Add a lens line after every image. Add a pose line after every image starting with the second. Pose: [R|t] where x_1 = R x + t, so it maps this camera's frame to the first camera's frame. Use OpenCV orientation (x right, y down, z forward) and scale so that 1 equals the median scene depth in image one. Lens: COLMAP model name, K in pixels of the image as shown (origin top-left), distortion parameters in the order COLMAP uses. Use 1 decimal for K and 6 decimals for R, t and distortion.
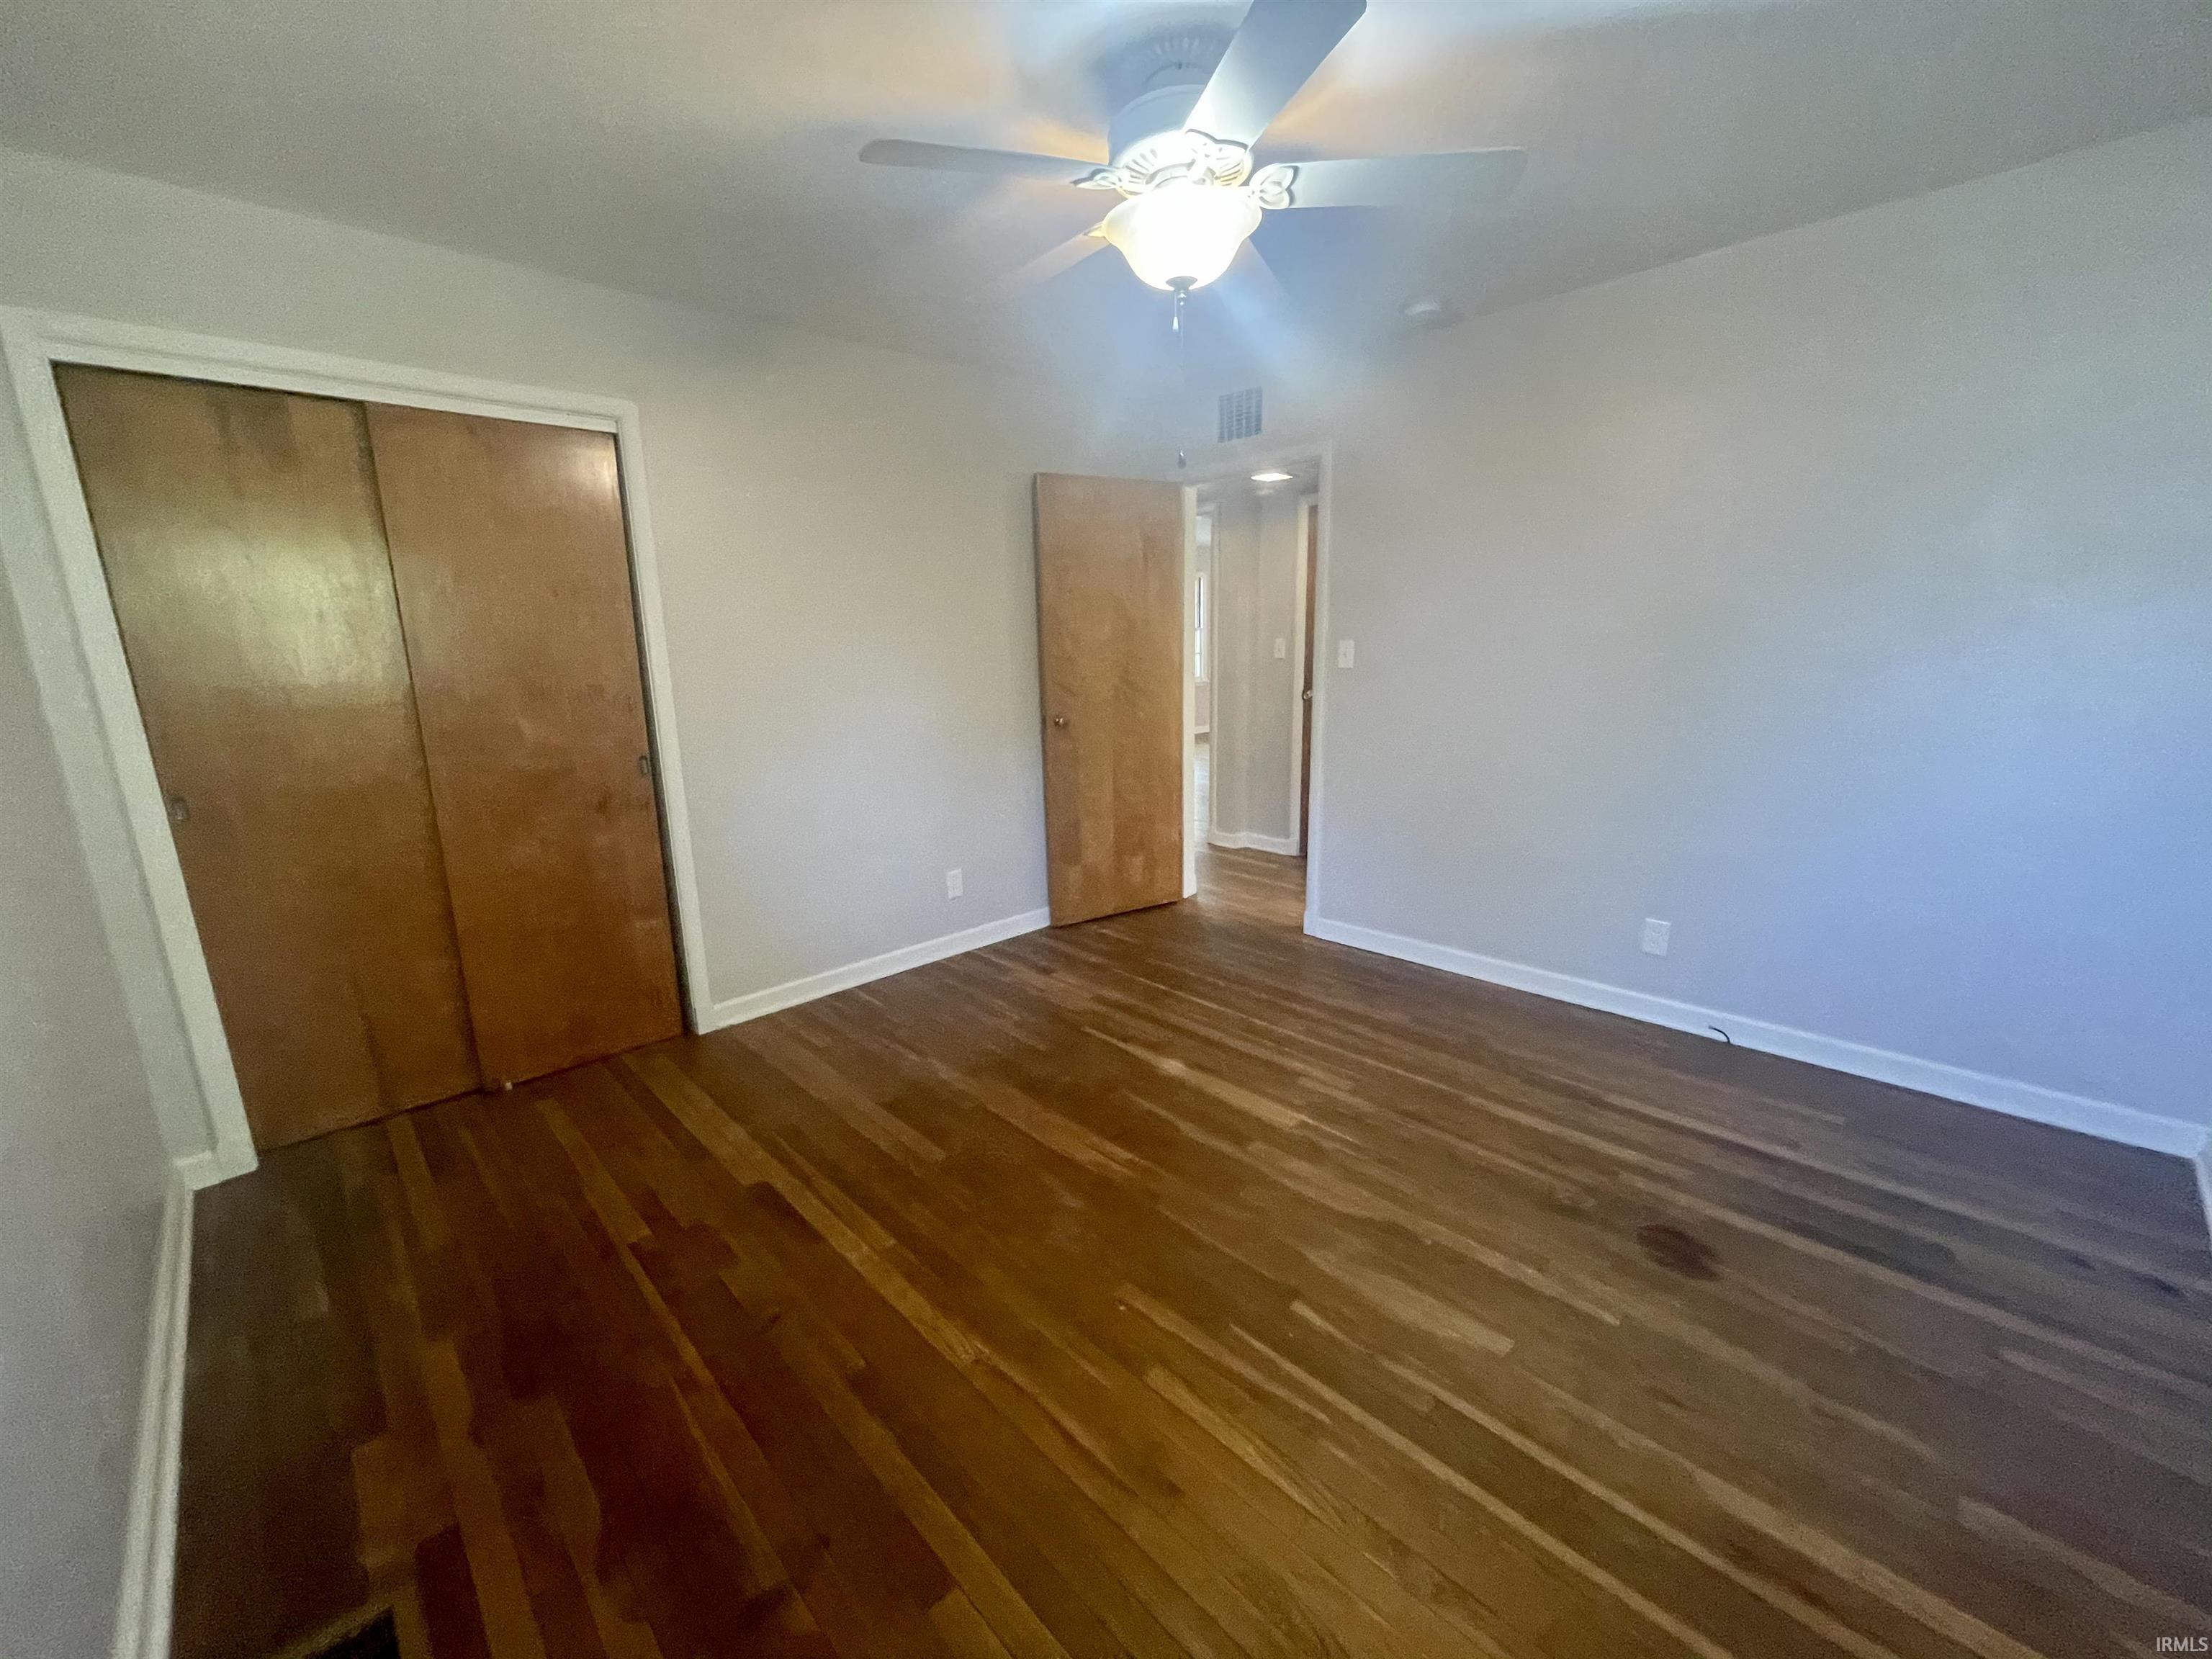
lens RADIAL K [[890.3, 0, 1087.6], [0, 890.3, 841.4], [0, 0, 1]] dist [-0.005442, -0.000068]
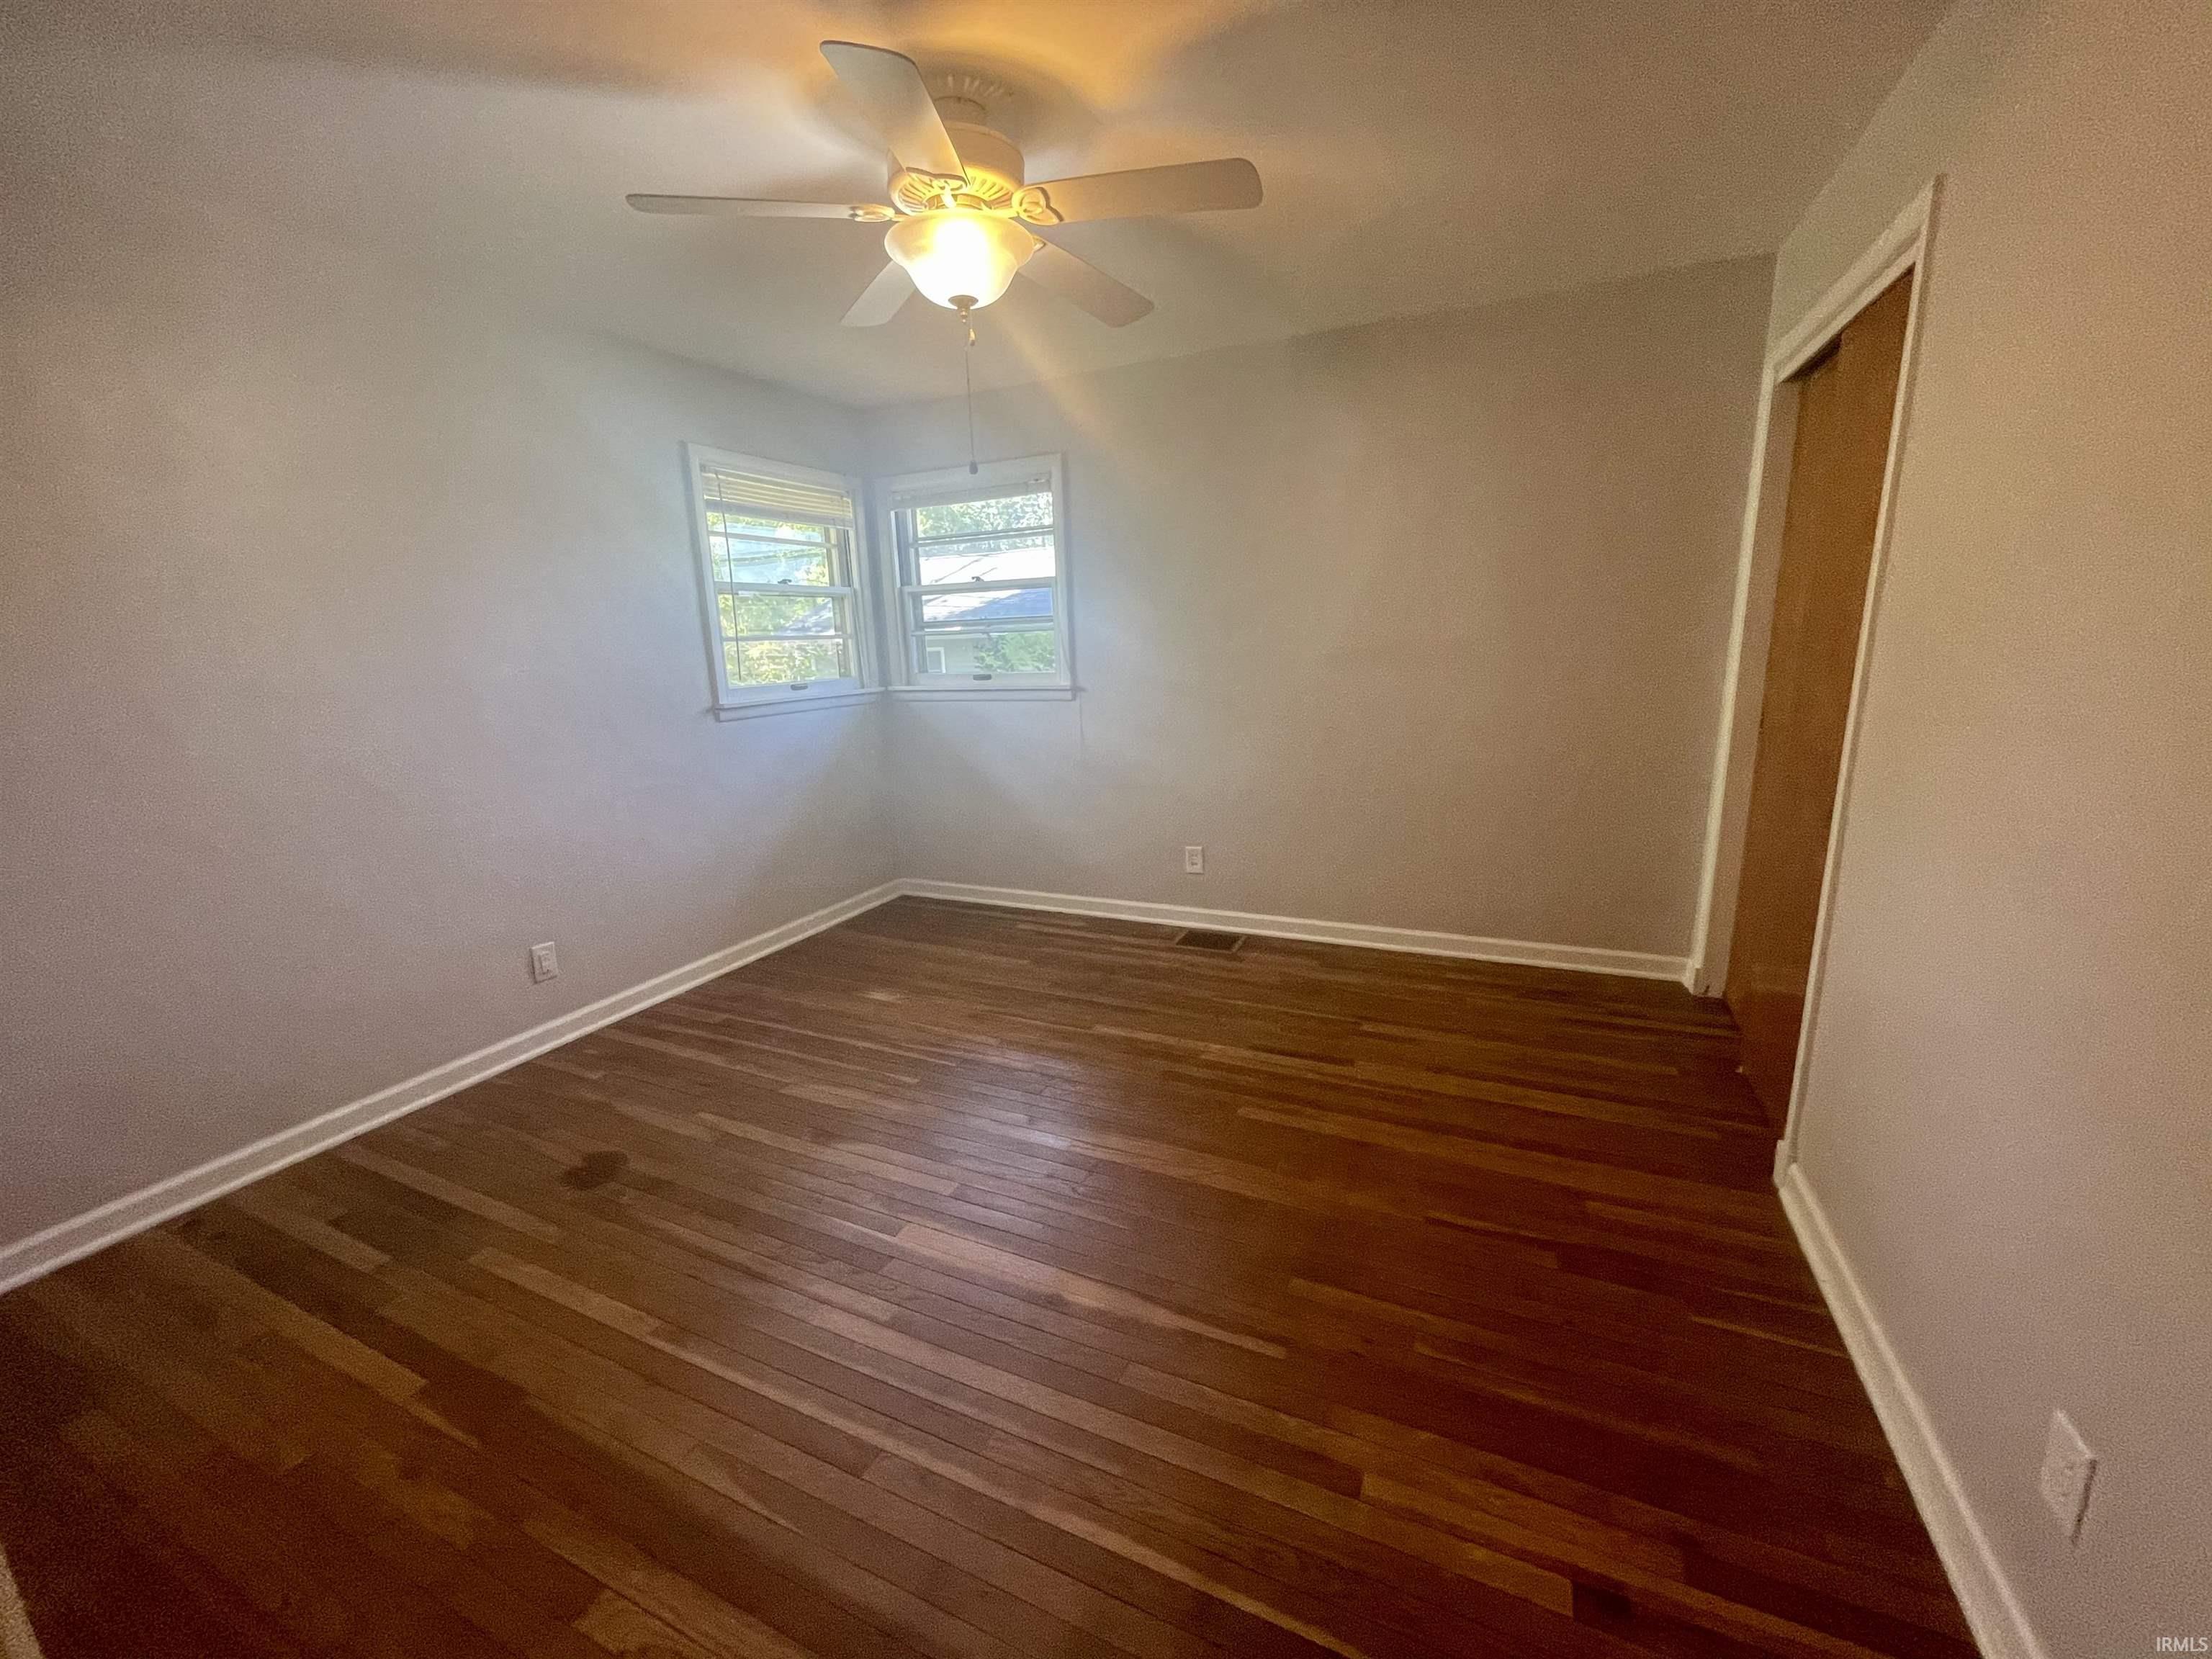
lens RADIAL K [[890.3, 0, 1087.6], [0, 890.3, 841.4], [0, 0, 1]] dist [-0.005442, -0.000068]
pose [[-0.930354, 0.133651, -0.341437, 0.373479], [-0.025583, 0.905270, 0.424065, -0.433568], [0.365770, 0.403265, -0.838803, 1.939663]]
